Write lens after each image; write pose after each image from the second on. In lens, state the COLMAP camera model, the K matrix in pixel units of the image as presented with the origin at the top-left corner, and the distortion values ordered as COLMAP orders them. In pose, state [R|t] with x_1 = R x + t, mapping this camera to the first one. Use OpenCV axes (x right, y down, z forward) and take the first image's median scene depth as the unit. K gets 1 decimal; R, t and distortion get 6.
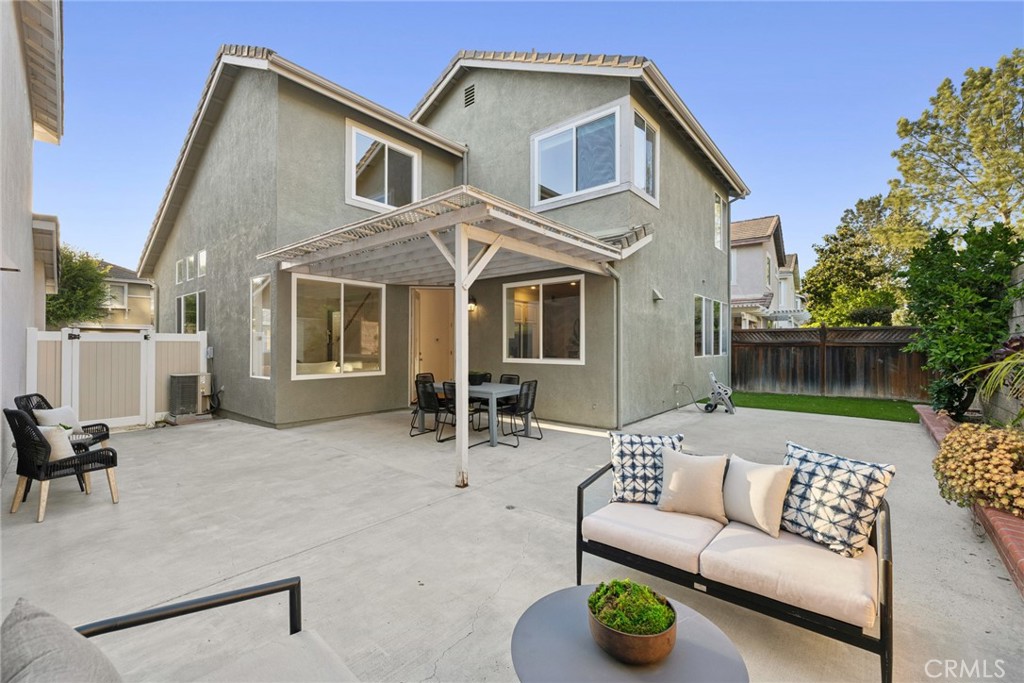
lens RADIAL K [[427.3, 0, 510.0], [0, 427.3, 343.6], [0, 0, 1]] dist [-0.014498, 0.000836]
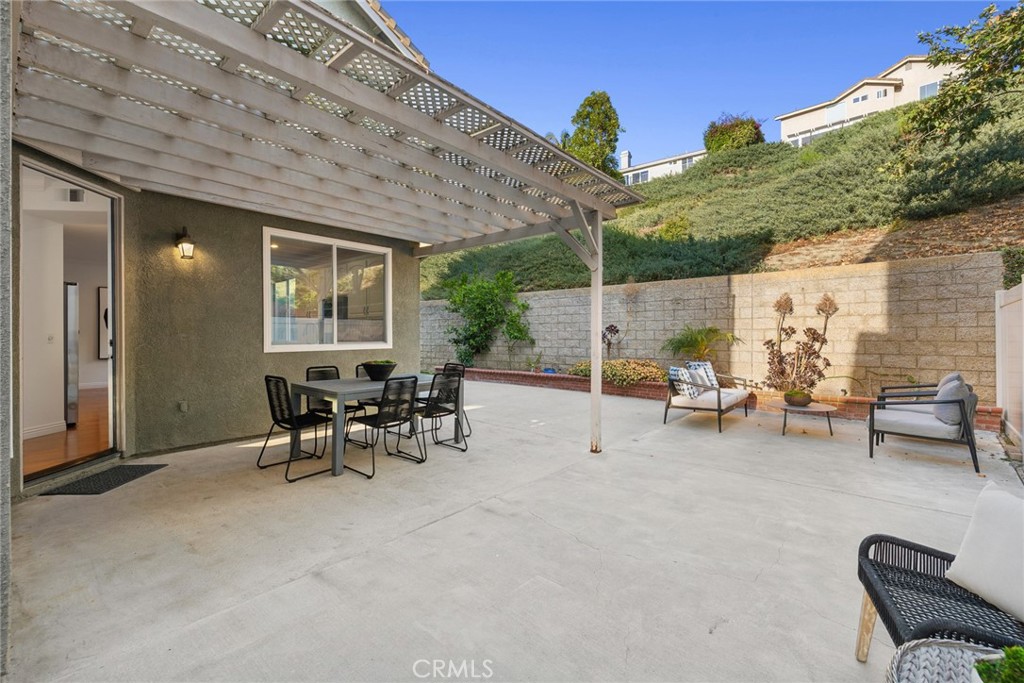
lens RADIAL K [[438.4, 0, 508.1], [0, 438.4, 339.2], [0, 0, 1]] dist [-0.000190, -0.000988]
pose [[0.013990, -0.011775, 0.999833, -1.251813], [0.001116, 0.999930, 0.011761, 0.032107], [-0.999902, 0.000951, 0.014002, 1.223235]]
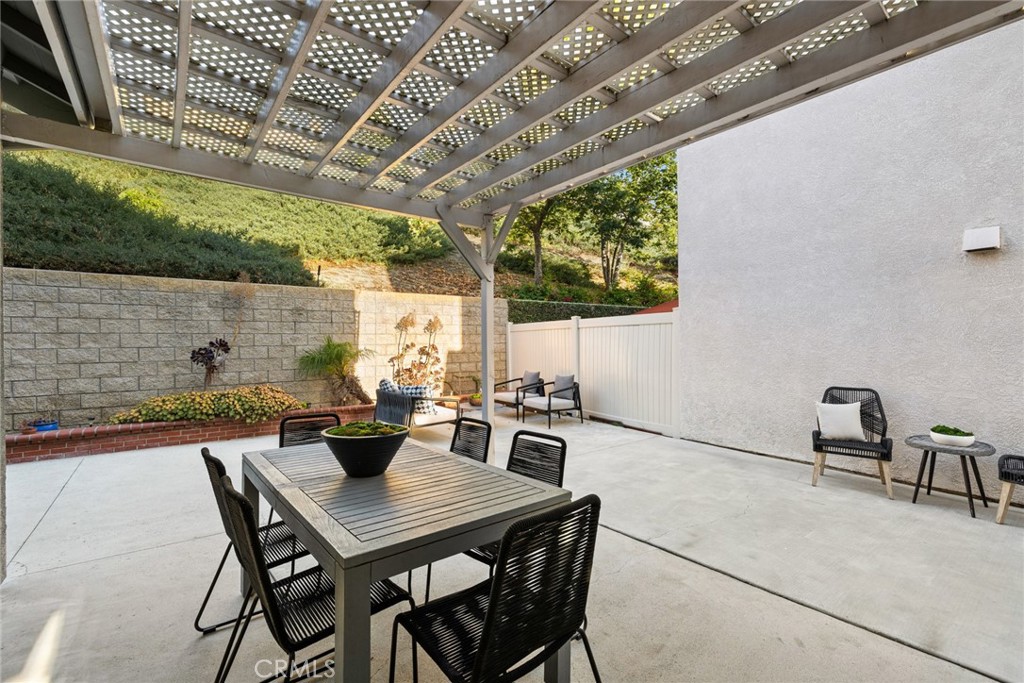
lens RADIAL K [[445.5, 0, 512.0], [0, 445.5, 341.5], [0, 0, 1]] dist [0.000174, -0.000389]
pose [[-0.980429, 0.009096, 0.196663, -0.372850], [0.008317, 0.999954, -0.004785, 0.013404], [-0.196697, -0.003056, -0.980459, 2.013679]]
